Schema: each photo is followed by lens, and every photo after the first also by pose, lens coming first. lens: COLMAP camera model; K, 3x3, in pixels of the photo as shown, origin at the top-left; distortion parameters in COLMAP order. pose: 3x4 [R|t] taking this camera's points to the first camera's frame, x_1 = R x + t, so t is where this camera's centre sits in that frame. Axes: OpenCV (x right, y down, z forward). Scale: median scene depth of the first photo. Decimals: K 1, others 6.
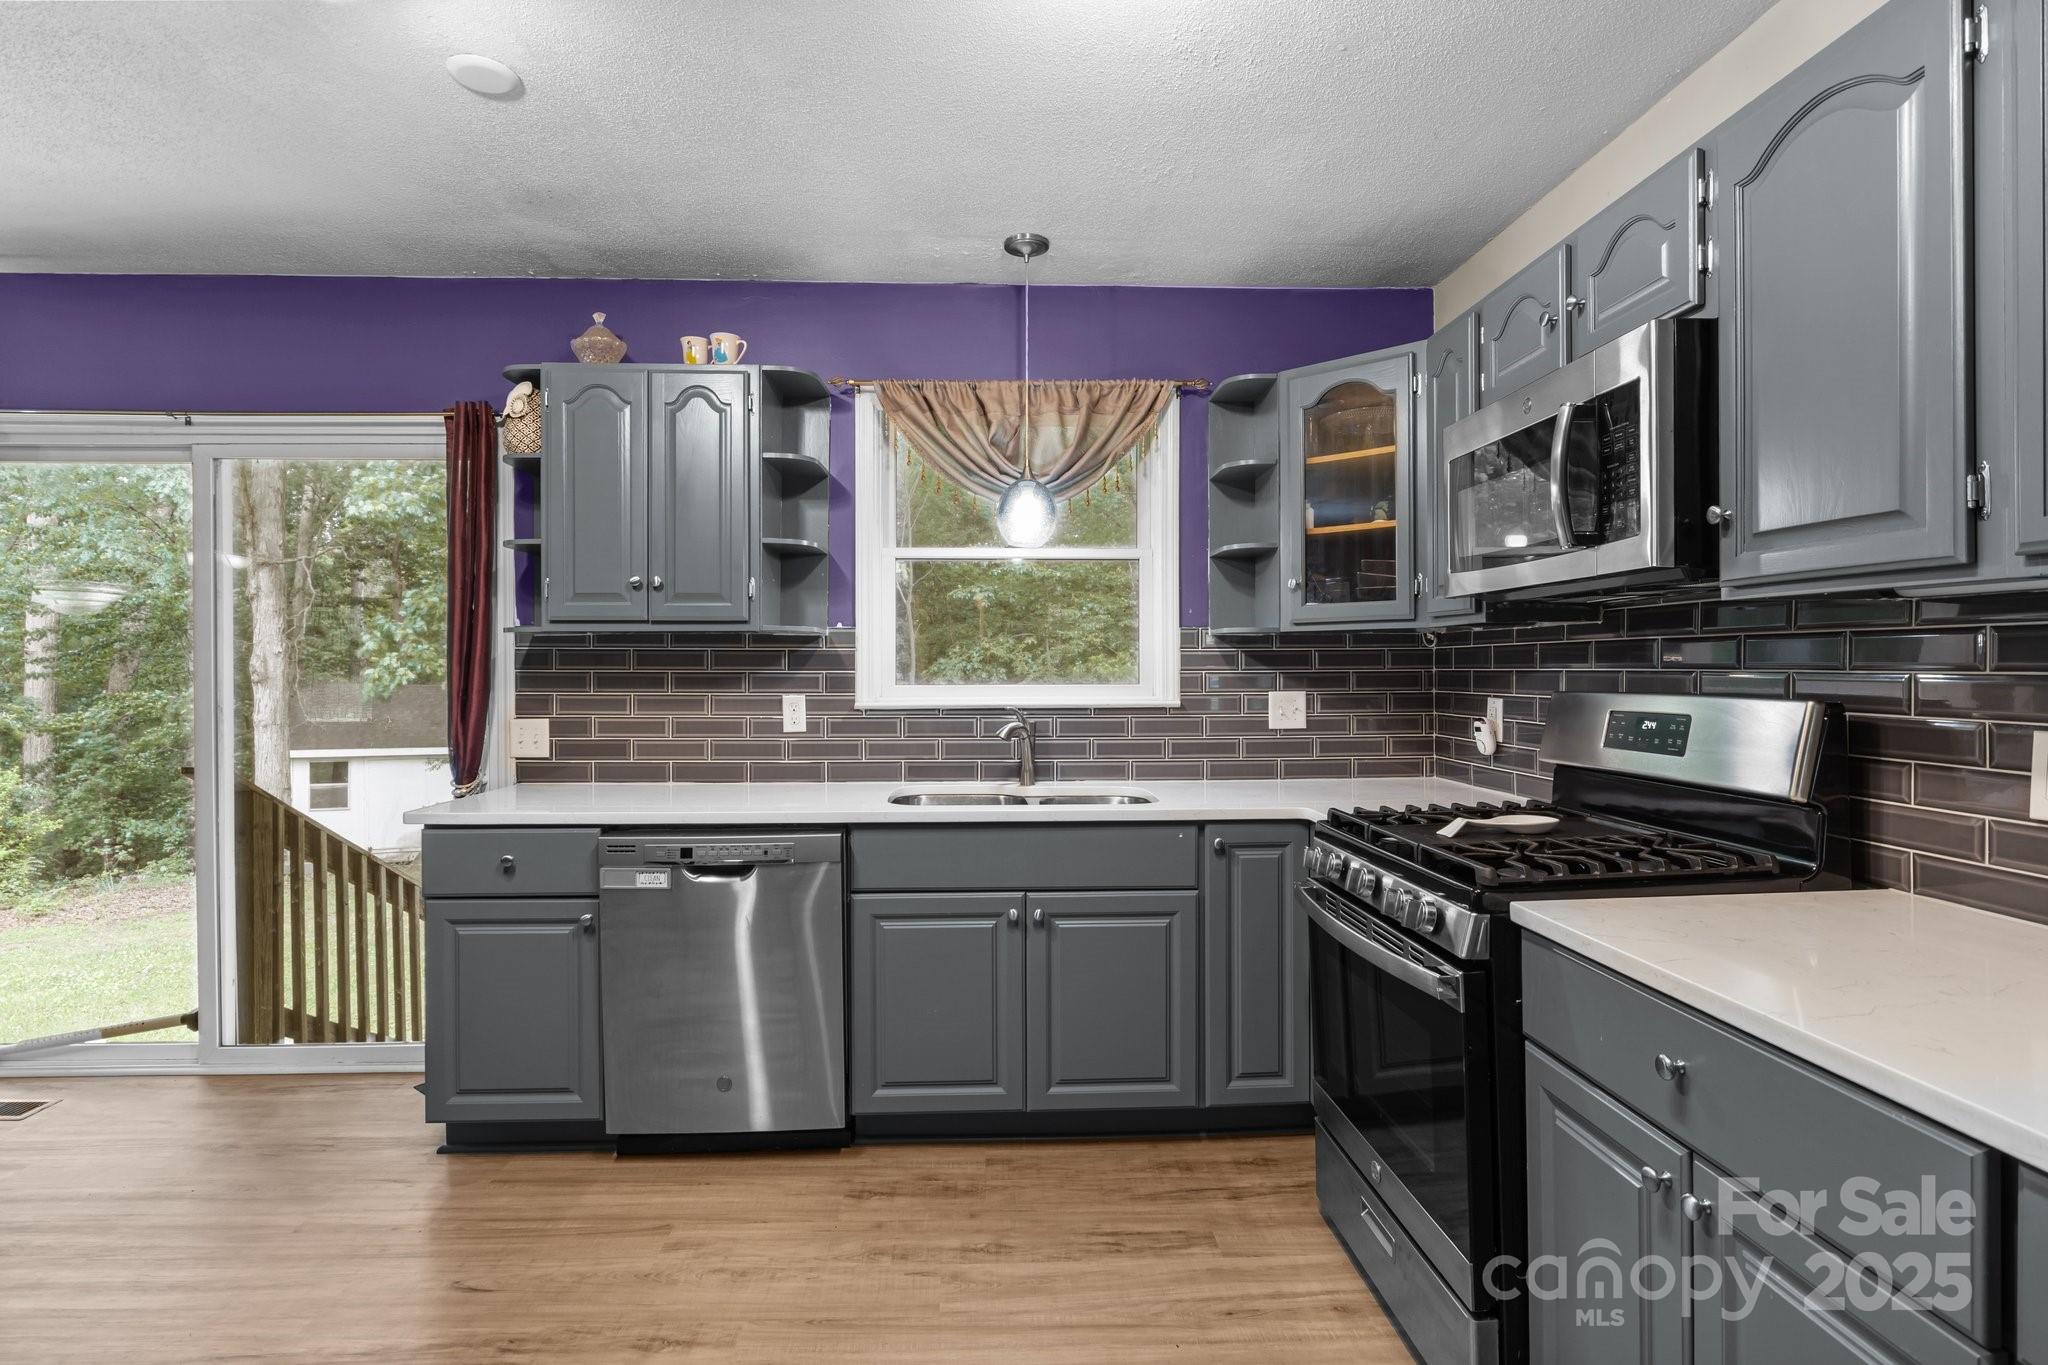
lens RADIAL K [[1021.0, 0, 1035.2], [0, 1021.0, 672.5], [0, 0, 1]] dist [-0.012137, 0.001262]
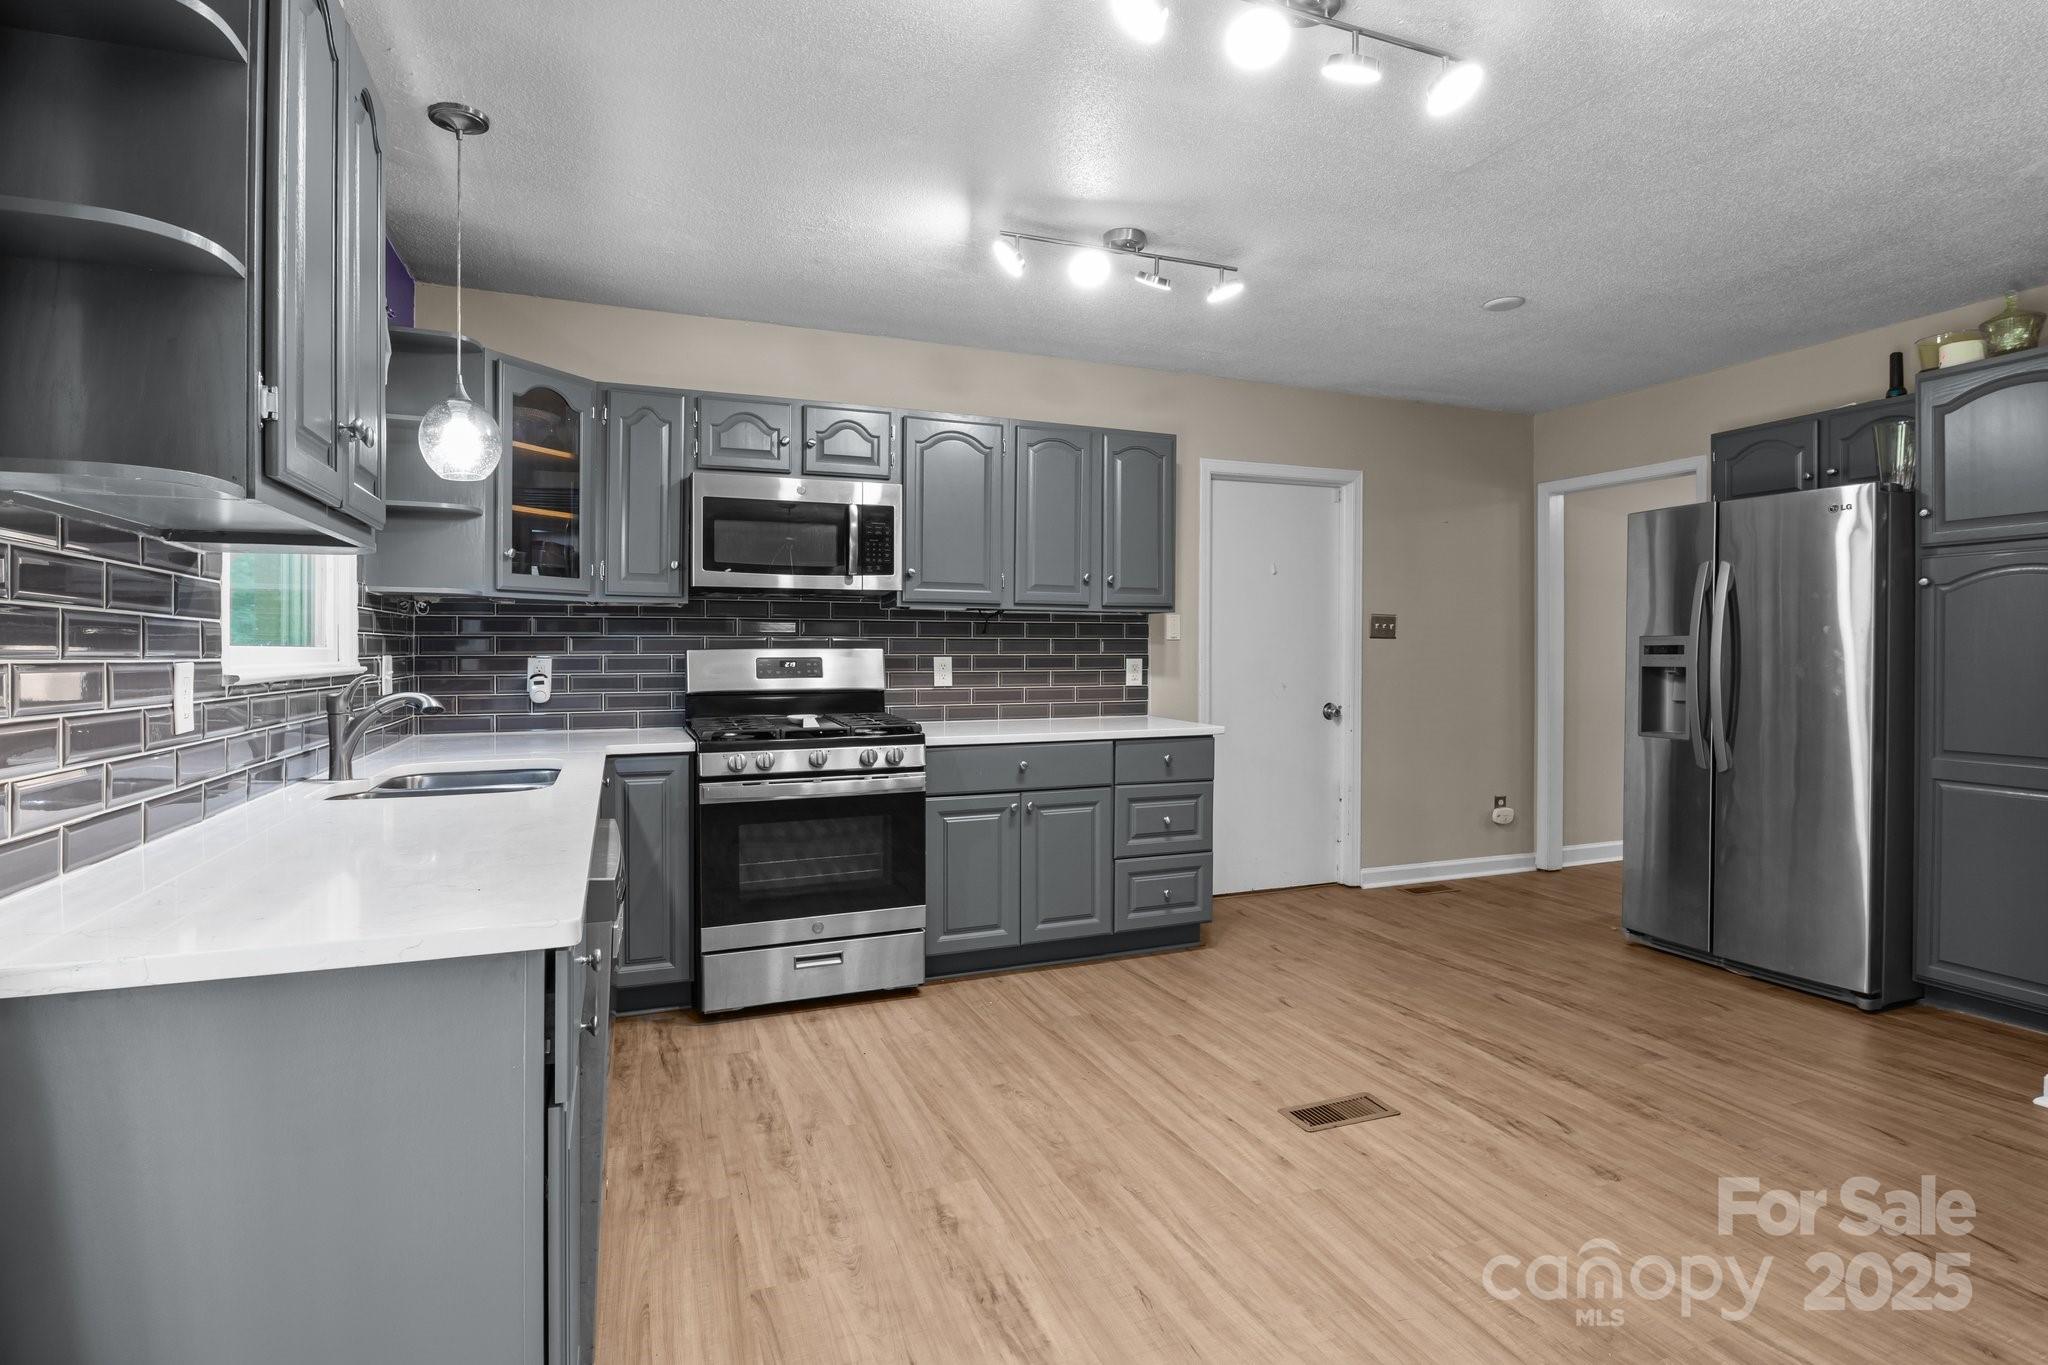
lens RADIAL K [[1021.0, 0, 1036.6], [0, 1021.0, 652.9], [0, 0, 1]] dist [-0.012137, 0.001262]
pose [[-0.330334, 0.002043, 0.943862, -0.914557], [0.007213, 0.999974, 0.000361, 0.021724], [-0.943837, 0.006928, -0.330340, 0.794257]]
